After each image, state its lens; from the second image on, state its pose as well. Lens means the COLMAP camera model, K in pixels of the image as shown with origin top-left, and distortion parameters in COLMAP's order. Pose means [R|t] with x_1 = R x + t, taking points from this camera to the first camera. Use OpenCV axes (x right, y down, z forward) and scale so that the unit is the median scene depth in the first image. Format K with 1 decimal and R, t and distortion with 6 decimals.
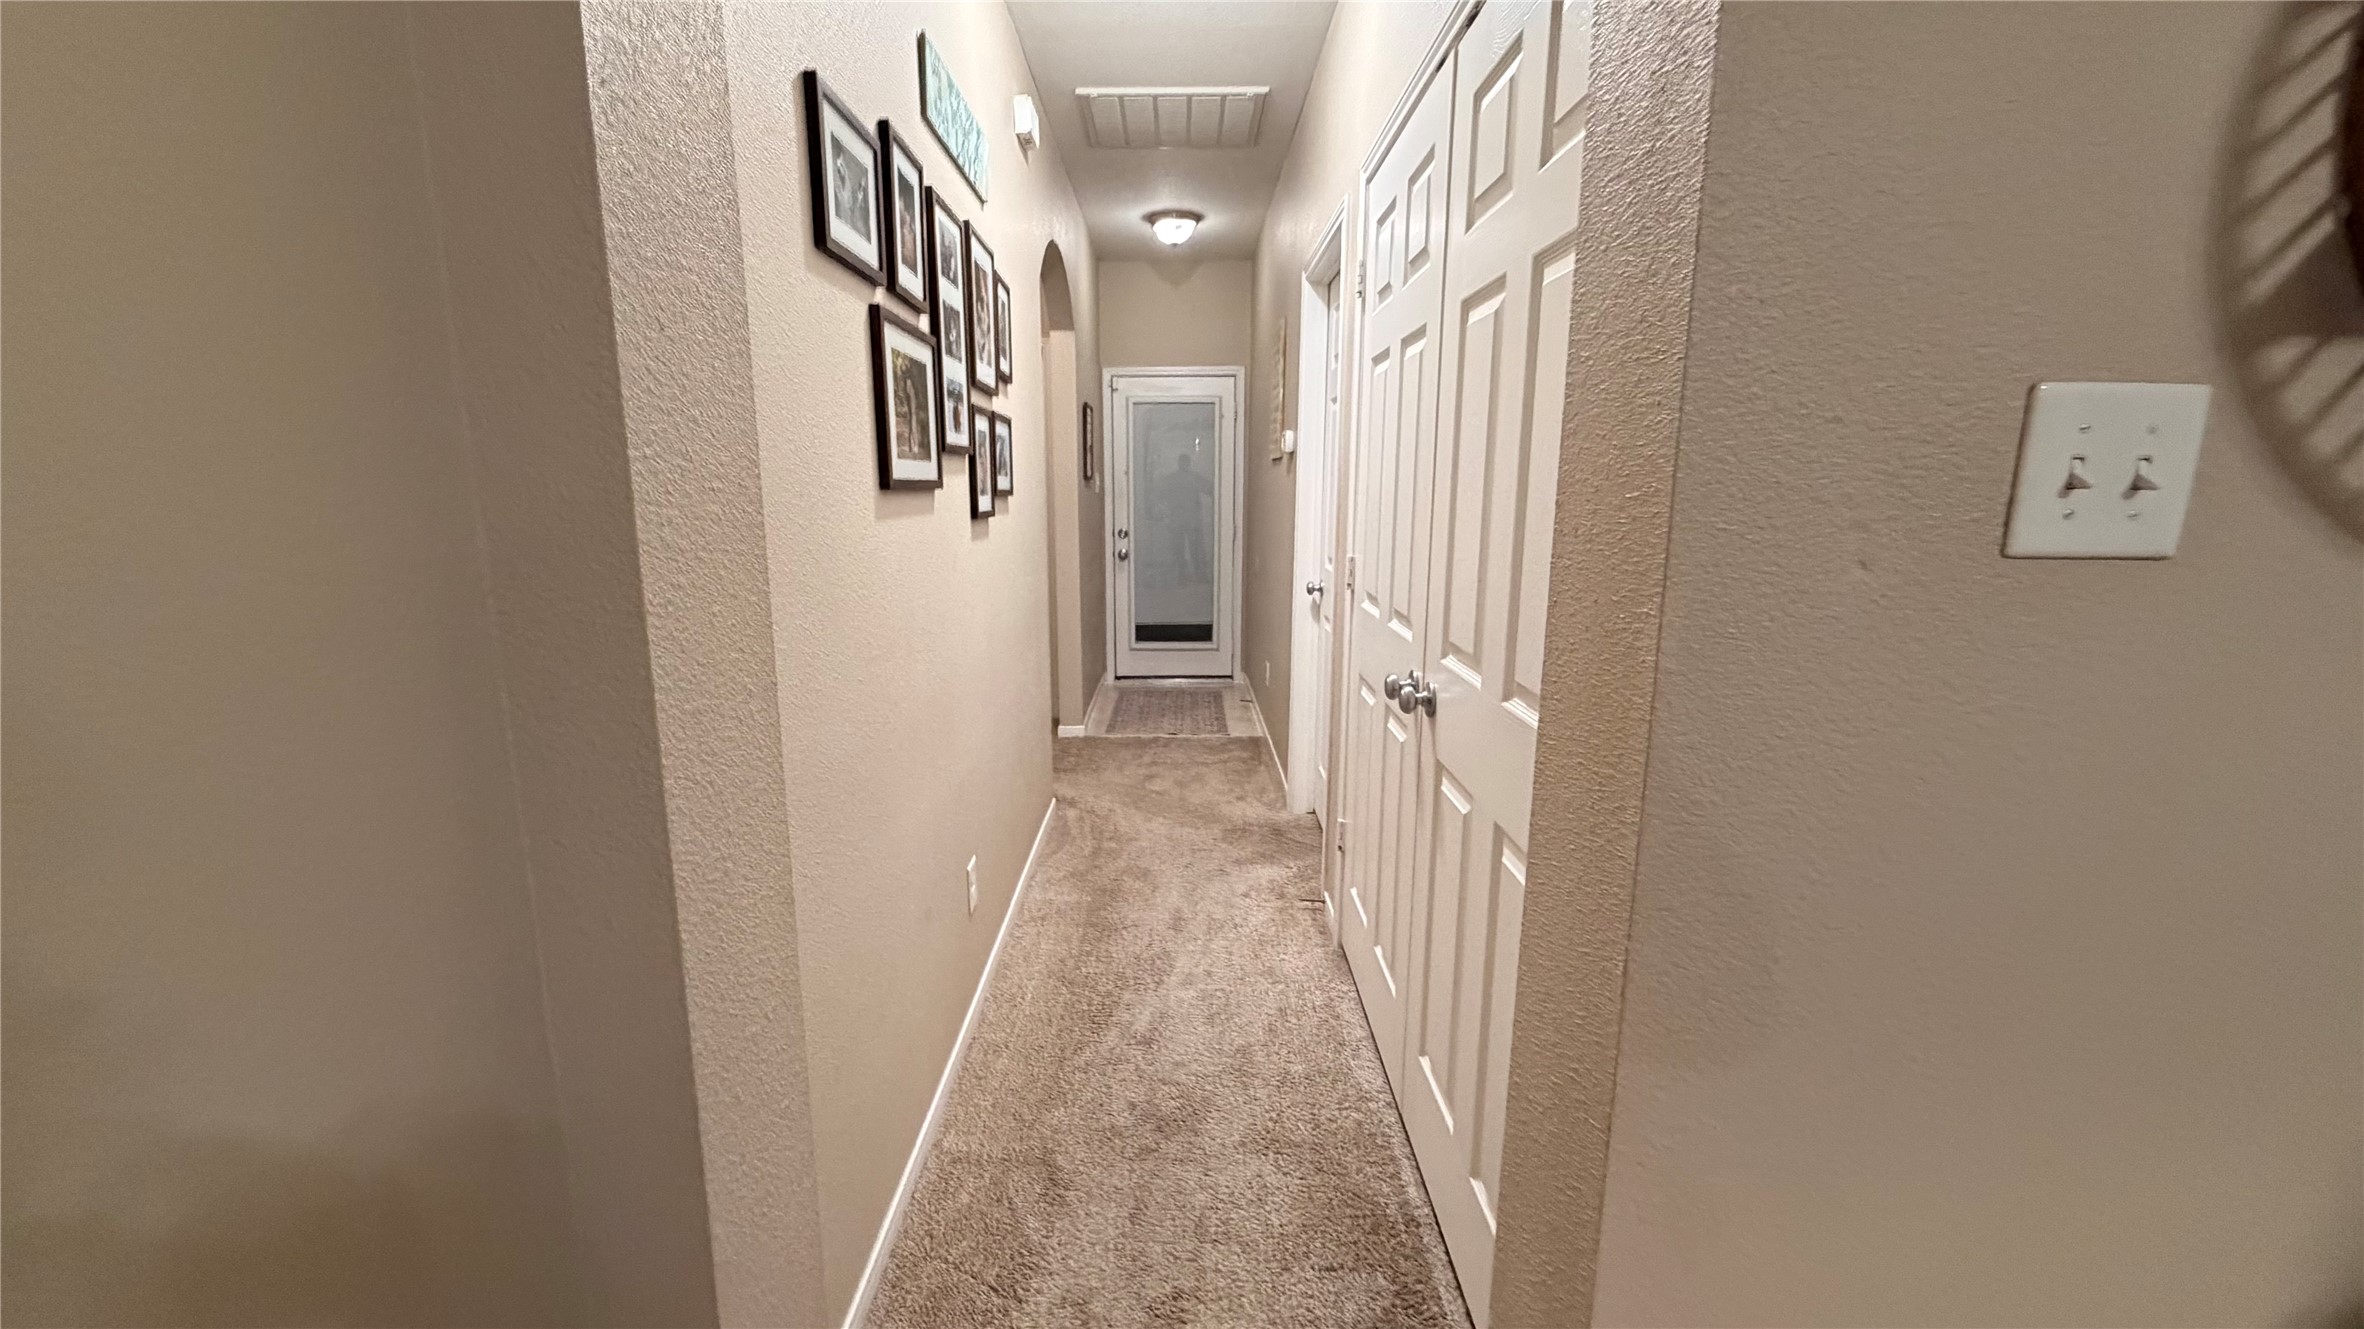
lens RADIAL K [[932.7, 0, 1177.7], [0, 932.7, 661.9], [0, 0, 1]] dist [-0.001138, -0.000266]
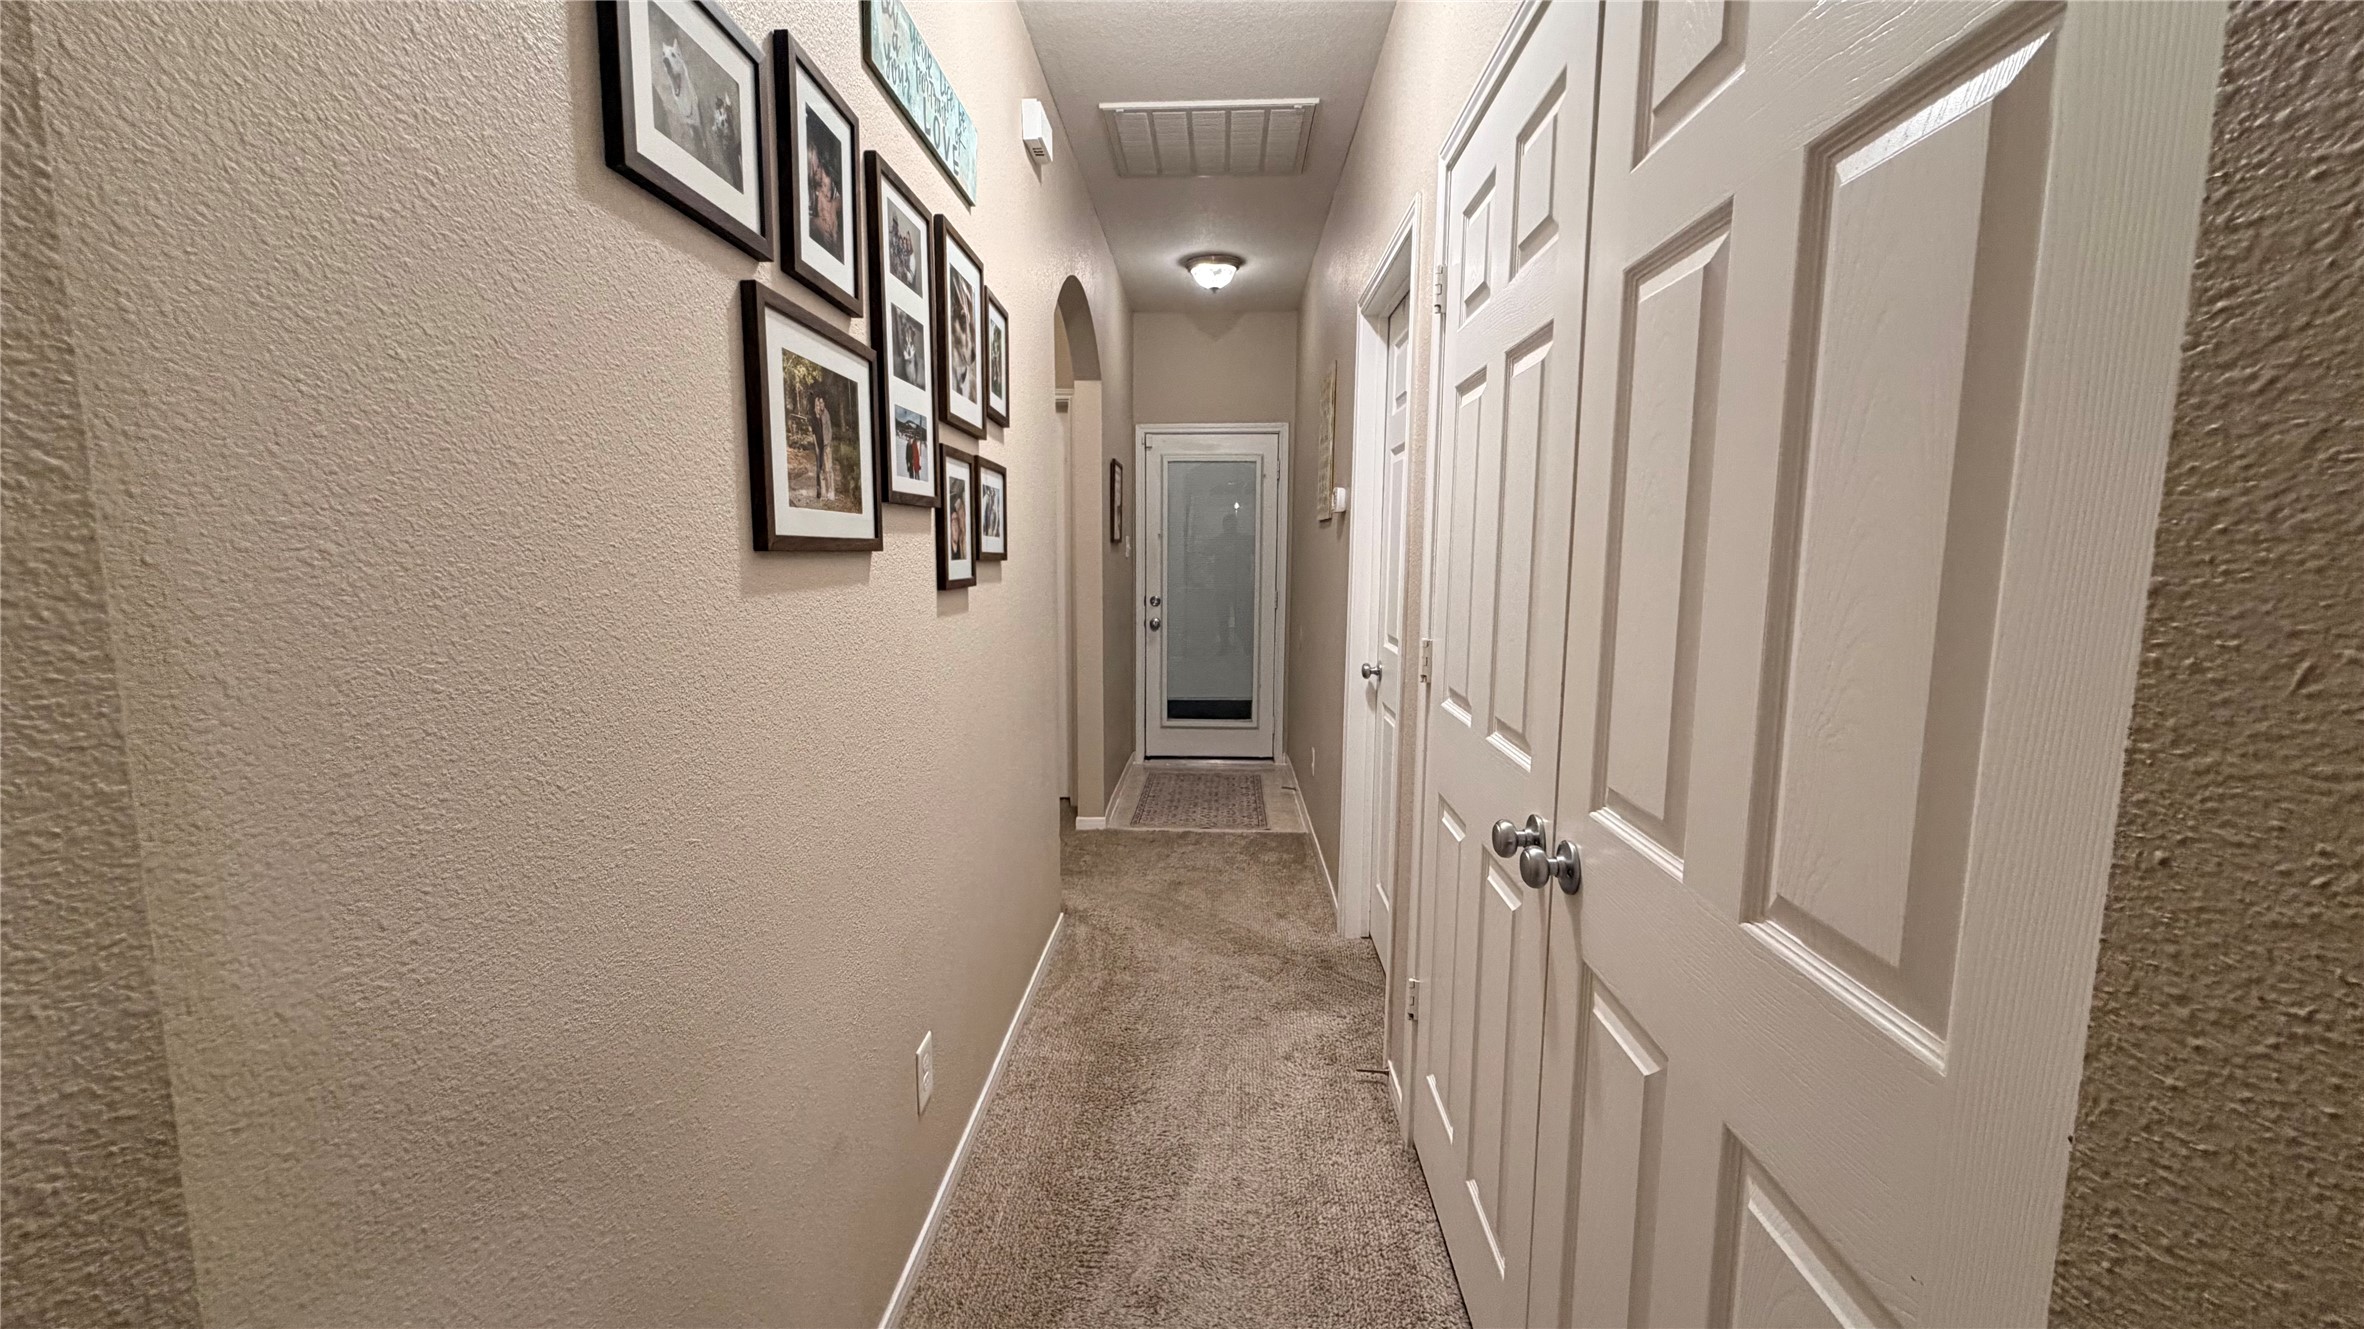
lens RADIAL K [[932.7, 0, 1184.8], [0, 932.7, 667.8], [0, 0, 1]] dist [-0.001138, -0.000266]
pose [[0.999251, 0.010152, -0.037335, 0.013747], [-0.012439, 0.998028, -0.061534, -0.040109], [0.036637, 0.061952, 0.997406, 0.219747]]
